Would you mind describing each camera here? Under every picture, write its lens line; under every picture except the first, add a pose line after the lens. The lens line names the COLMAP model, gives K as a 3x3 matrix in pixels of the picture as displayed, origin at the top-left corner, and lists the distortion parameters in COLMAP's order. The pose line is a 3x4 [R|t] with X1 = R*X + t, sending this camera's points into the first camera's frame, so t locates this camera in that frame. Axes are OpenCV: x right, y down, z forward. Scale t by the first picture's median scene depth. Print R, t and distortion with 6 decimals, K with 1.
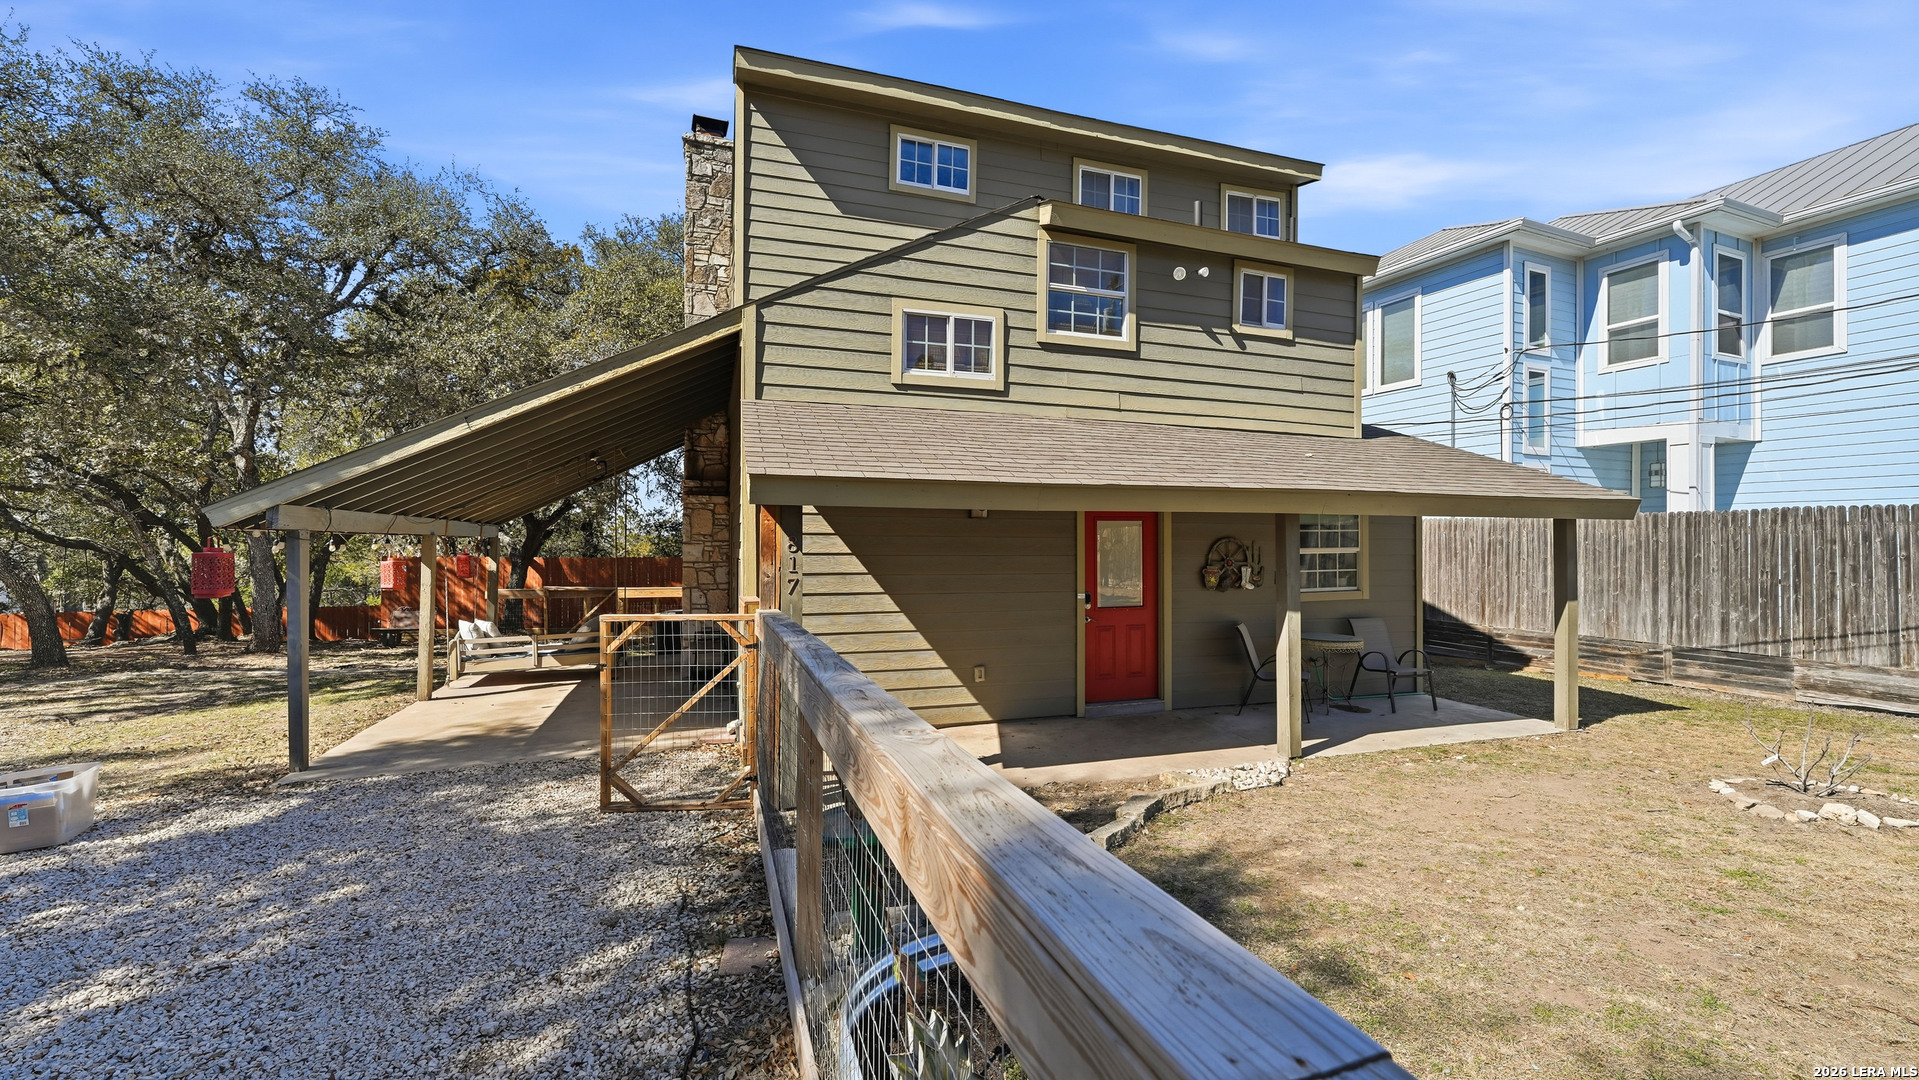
lens RADIAL K [[771.0, 0, 961.3], [0, 771.0, 544.9], [0, 0, 1]] dist [0.001766, 0.000092]
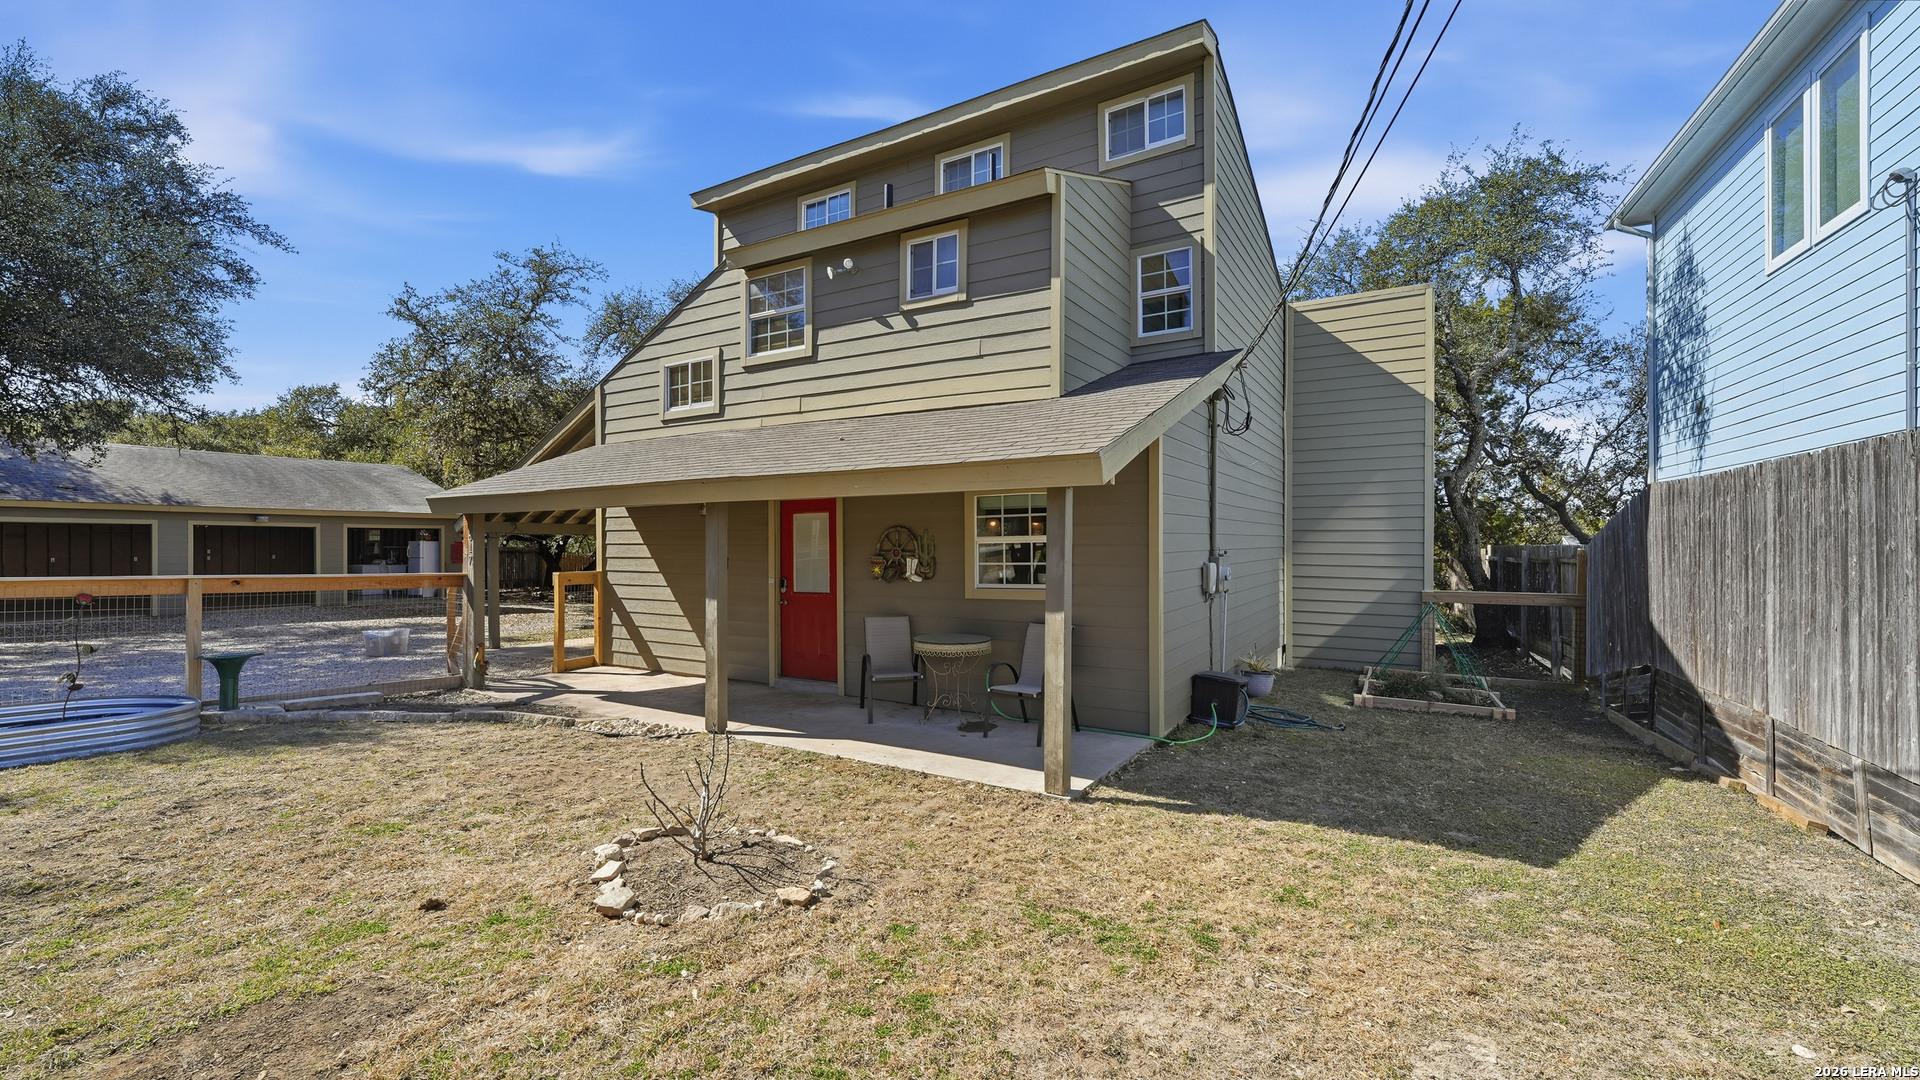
lens RADIAL K [[771.4, 0, 961.8], [0, 771.4, 544.9], [0, 0, 1]] dist [0.001766, 0.000092]
pose [[0.652045, -0.003334, -0.758173, 1.224578], [0.004723, 0.999989, -0.000336, 0.015039], [0.758165, -0.003362, 0.652054, 0.474091]]
